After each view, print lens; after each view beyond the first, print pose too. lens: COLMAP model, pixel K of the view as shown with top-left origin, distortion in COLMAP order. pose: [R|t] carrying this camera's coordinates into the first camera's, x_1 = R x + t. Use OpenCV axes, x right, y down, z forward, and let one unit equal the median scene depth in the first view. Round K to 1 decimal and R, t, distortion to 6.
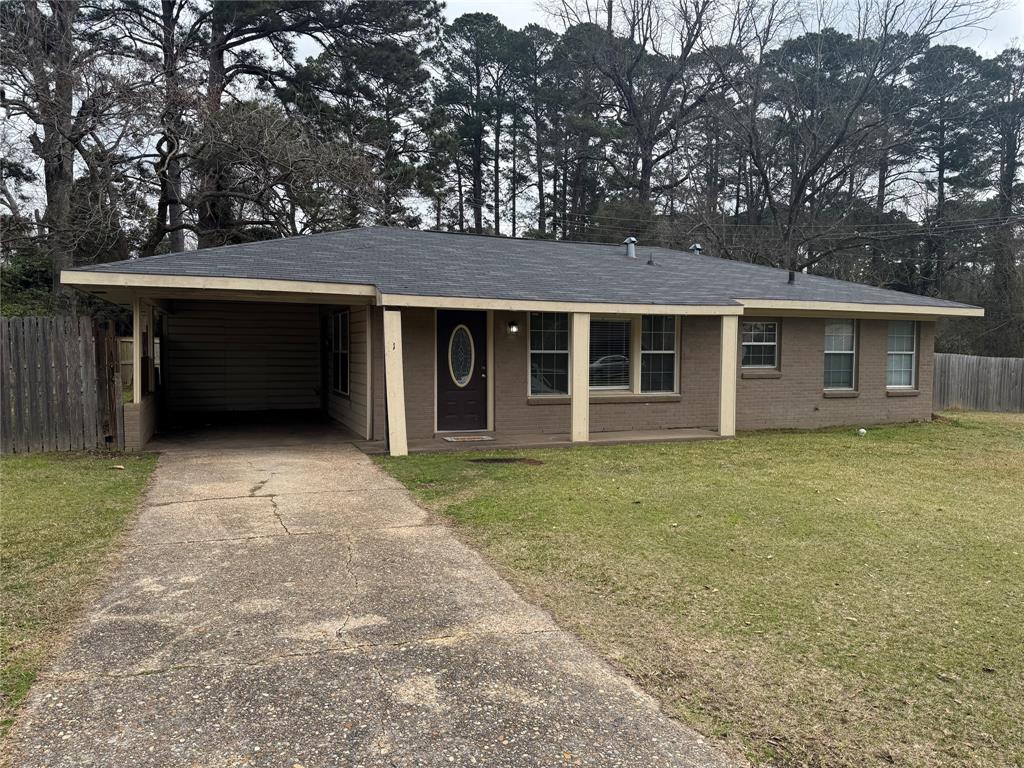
lens RADIAL K [[735.7, 0, 512.0], [0, 735.7, 384.0], [0, 0, 1]] dist [0.125149, -0.185567]
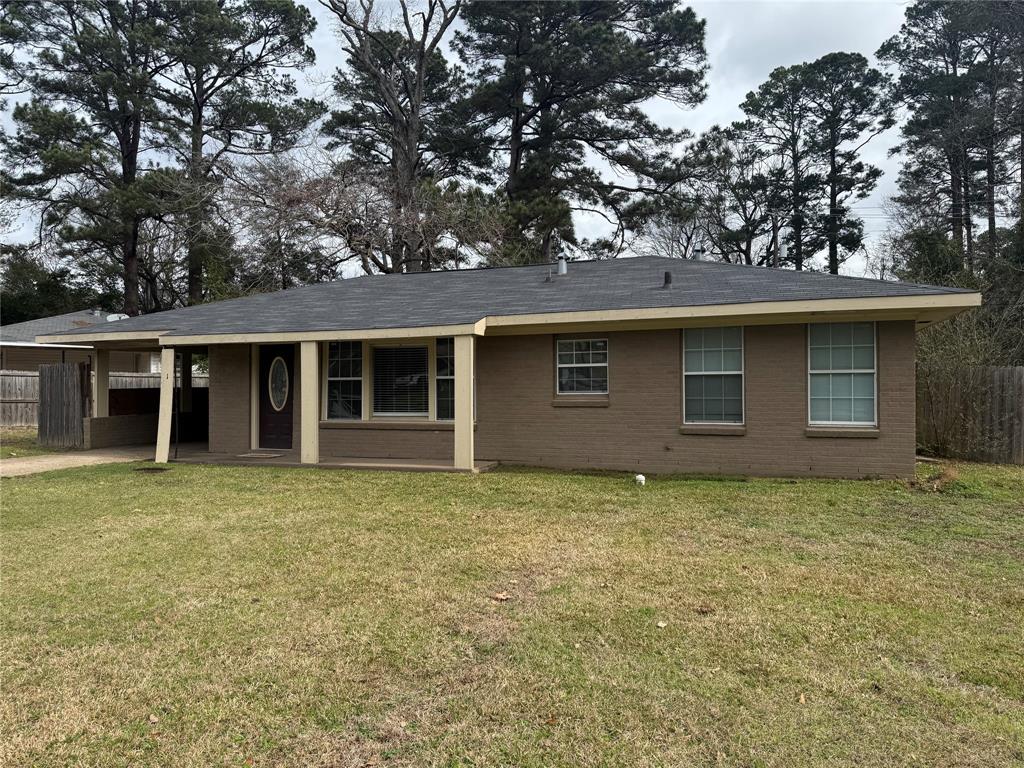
lens RADIAL K [[735.7, 0, 512.0], [0, 735.7, 384.0], [0, 0, 1]] dist [0.125149, -0.185567]
pose [[0.718038, -0.014962, -0.695843, 0.823193], [-0.020332, 0.998891, -0.042458, 0.003232], [0.695707, 0.044635, 0.716937, 0.345519]]
